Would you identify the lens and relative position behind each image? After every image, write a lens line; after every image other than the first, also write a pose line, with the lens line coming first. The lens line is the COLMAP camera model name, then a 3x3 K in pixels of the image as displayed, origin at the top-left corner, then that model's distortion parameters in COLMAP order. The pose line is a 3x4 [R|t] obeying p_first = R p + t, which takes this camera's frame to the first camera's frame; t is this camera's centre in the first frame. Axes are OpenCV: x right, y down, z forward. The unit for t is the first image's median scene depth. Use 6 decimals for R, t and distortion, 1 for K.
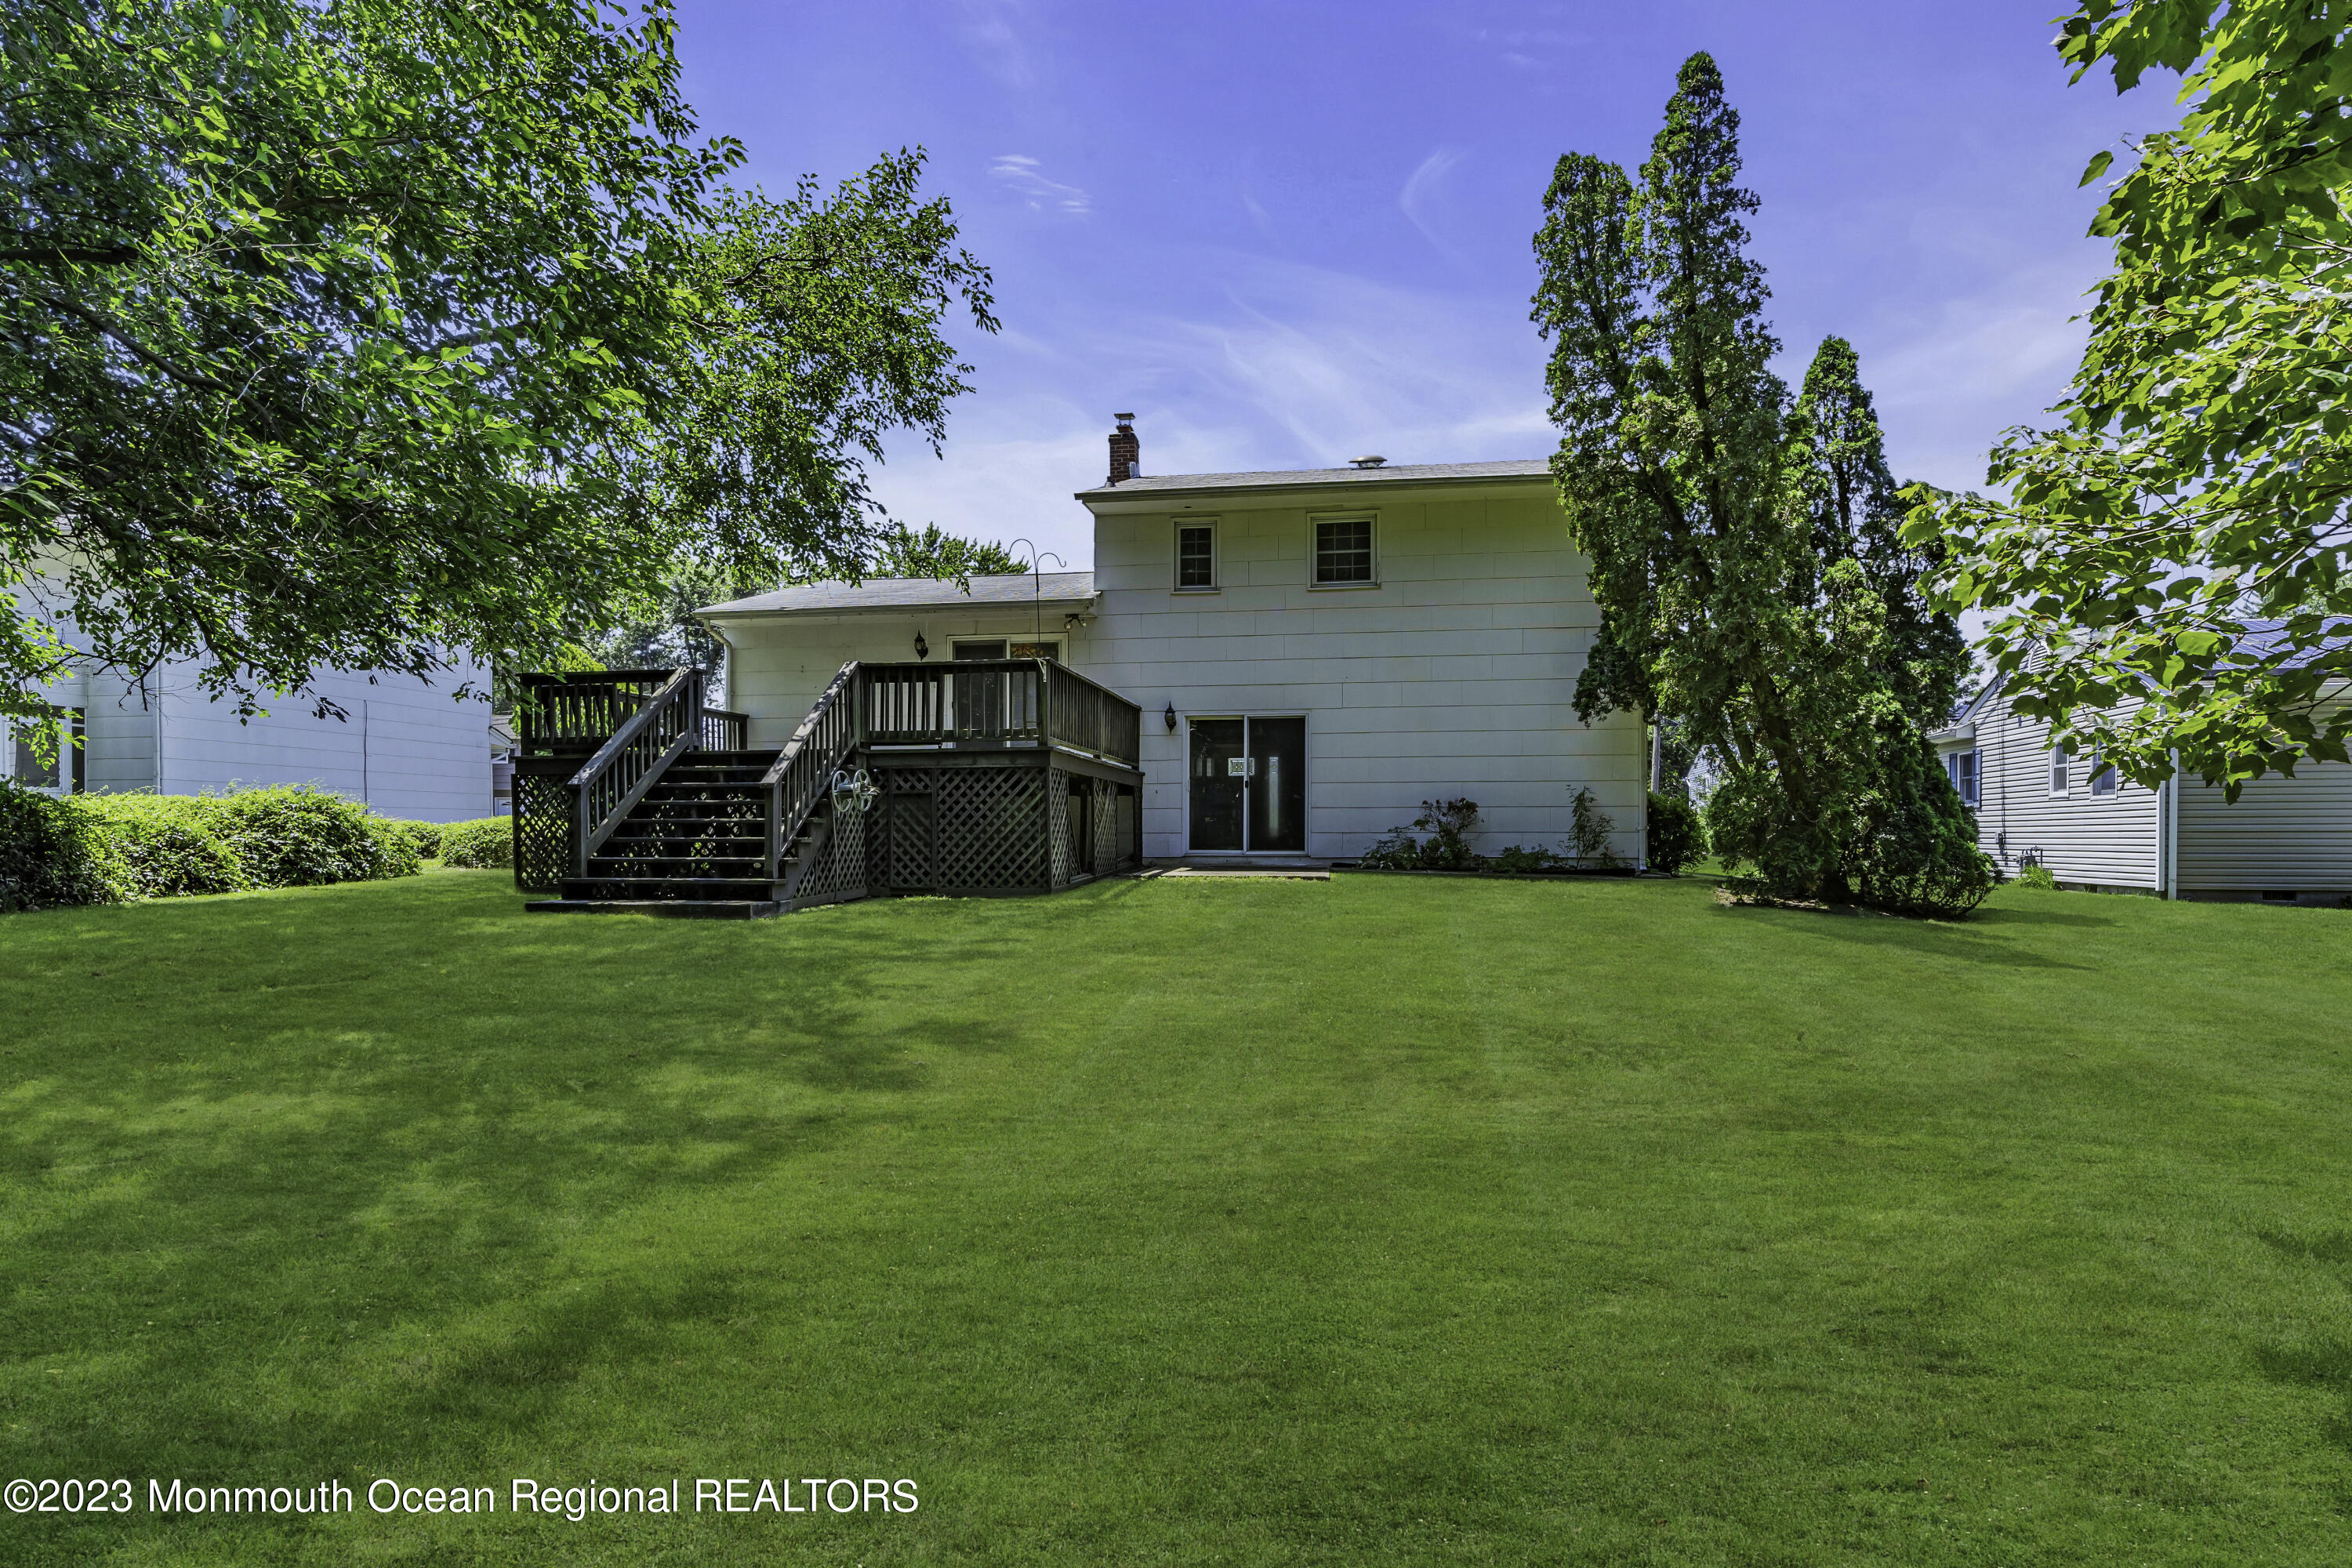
lens RADIAL K [[1299.2, 0, 1185.1], [0, 1299.2, 838.0], [0, 0, 1]] dist [0.002731, -0.000268]
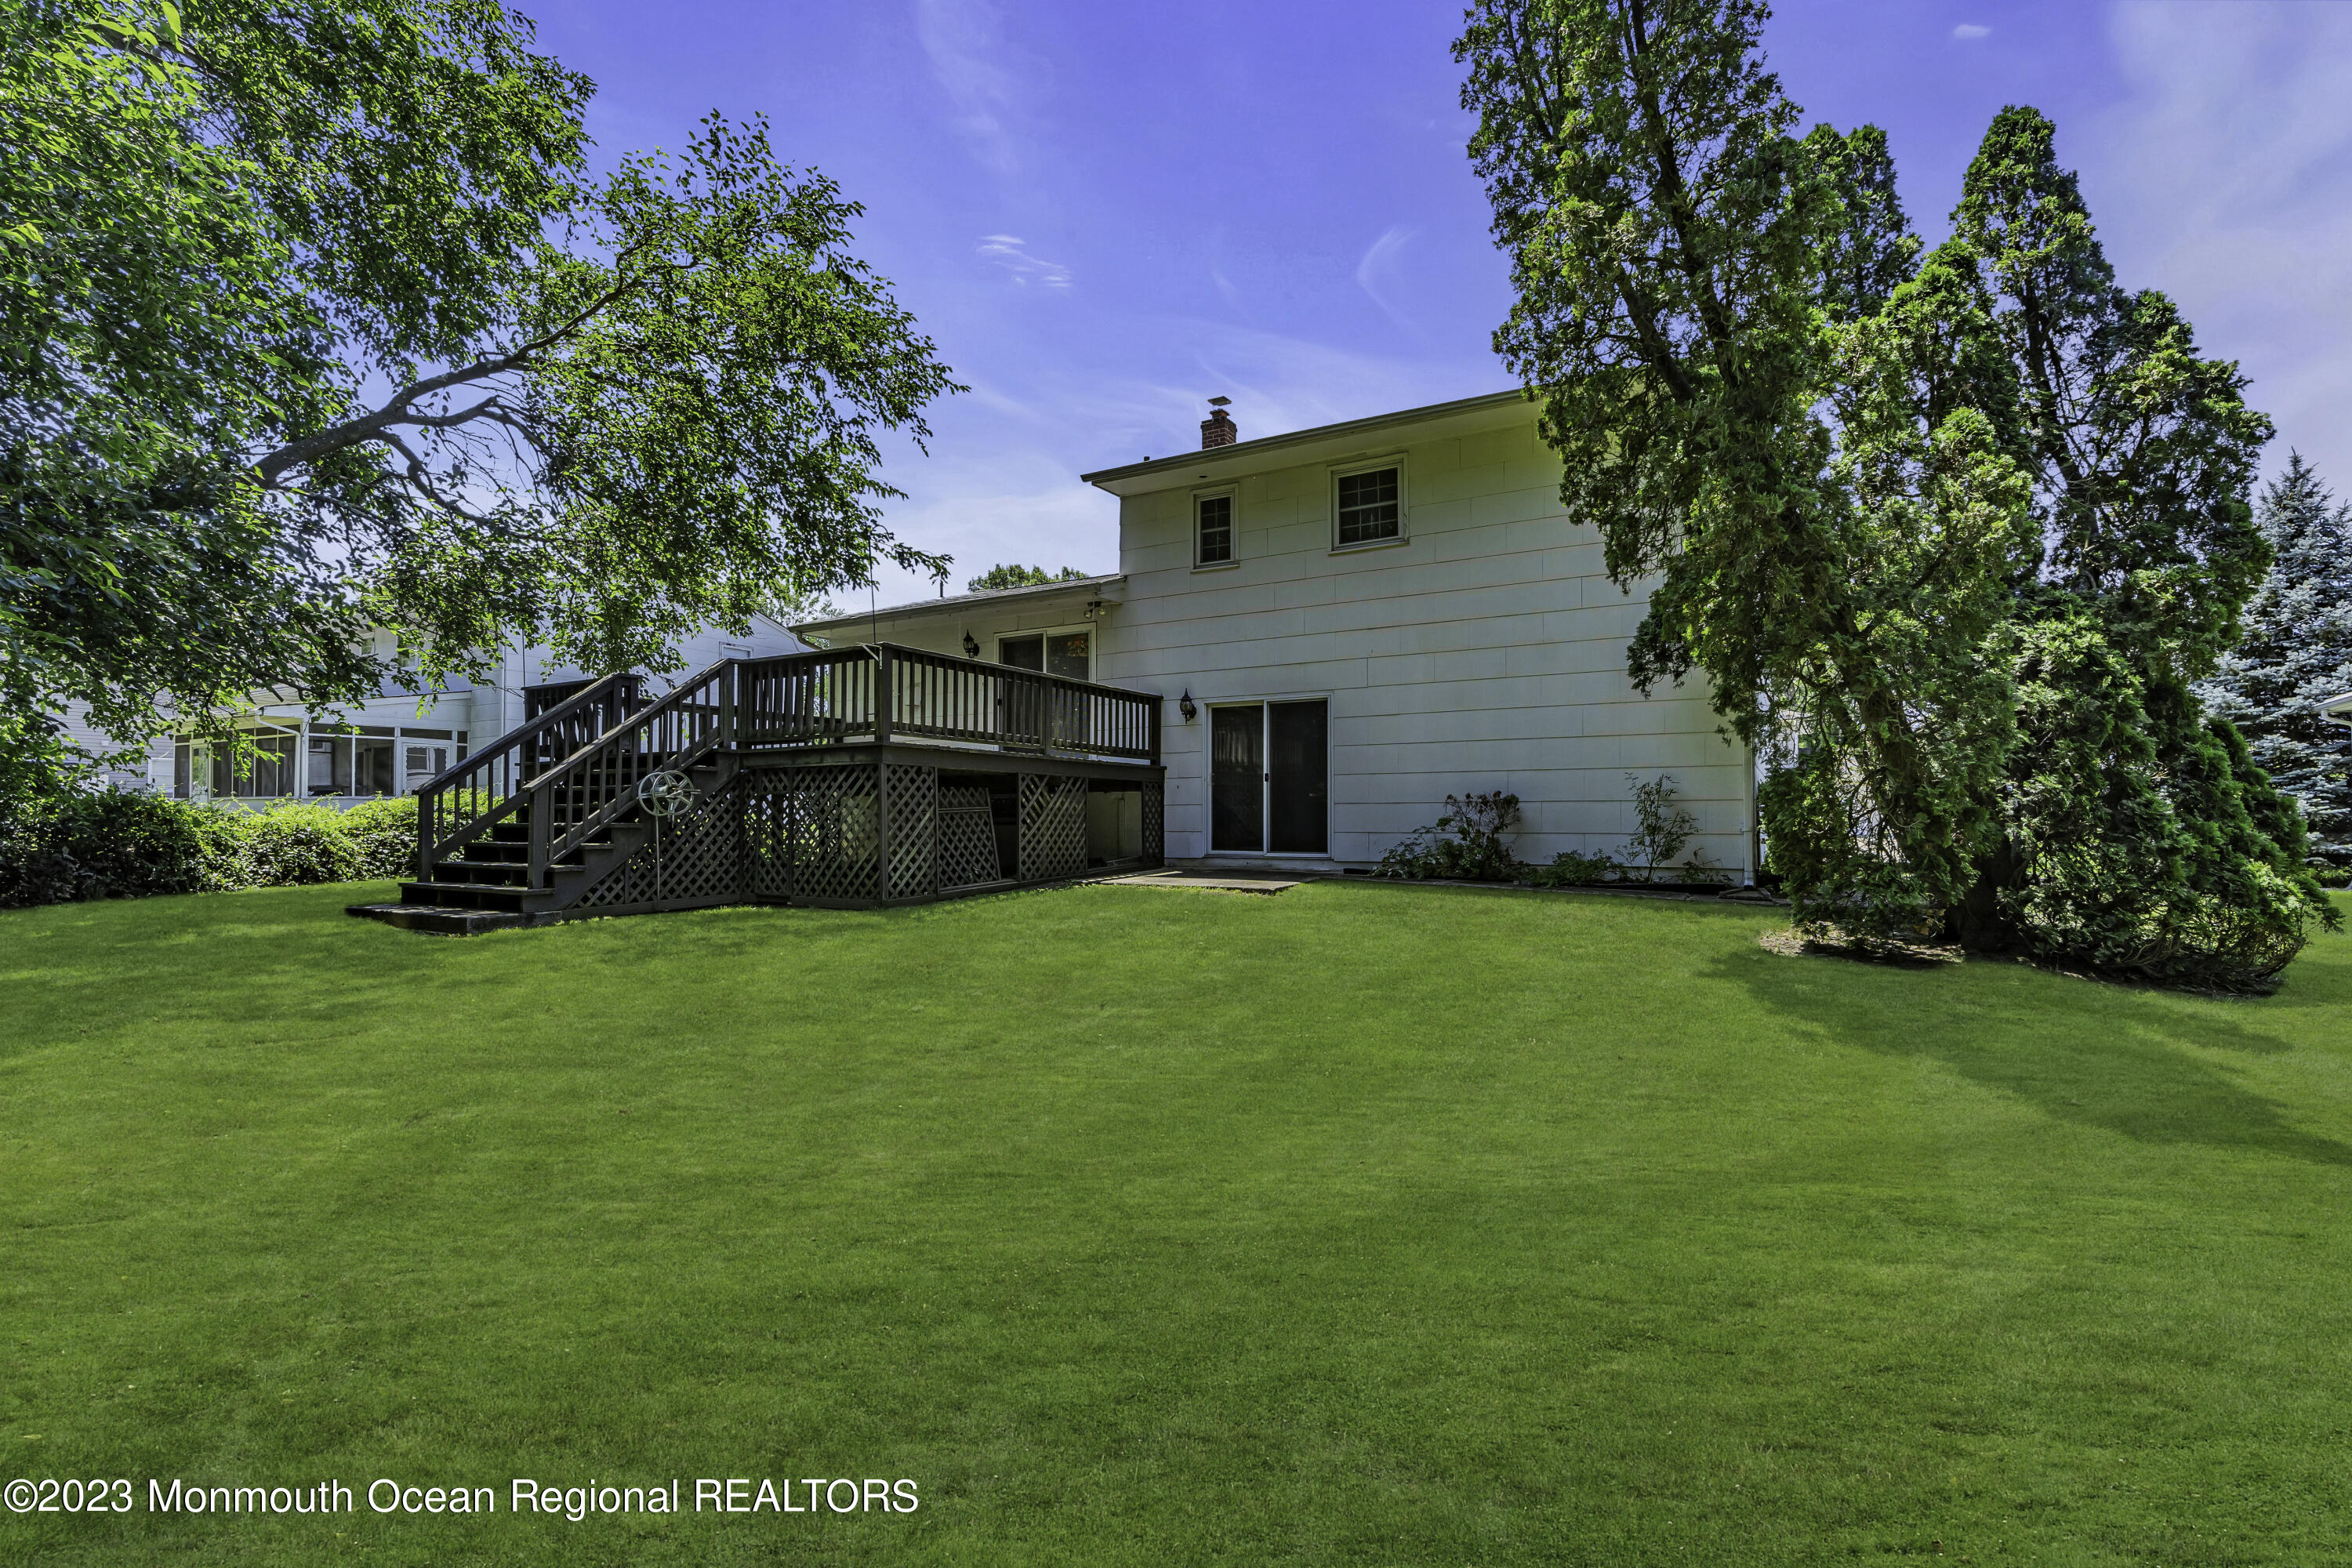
lens RADIAL K [[1086.1, 0, 1180.5], [0, 1086.1, 783.7], [0, 0, 1]] dist [0.001371, 0.000426]
pose [[0.927917, -0.011653, -0.372604, 0.272110], [-0.000917, 0.999437, -0.033540, -0.012099], [0.372785, 0.031464, 0.927384, 0.290498]]
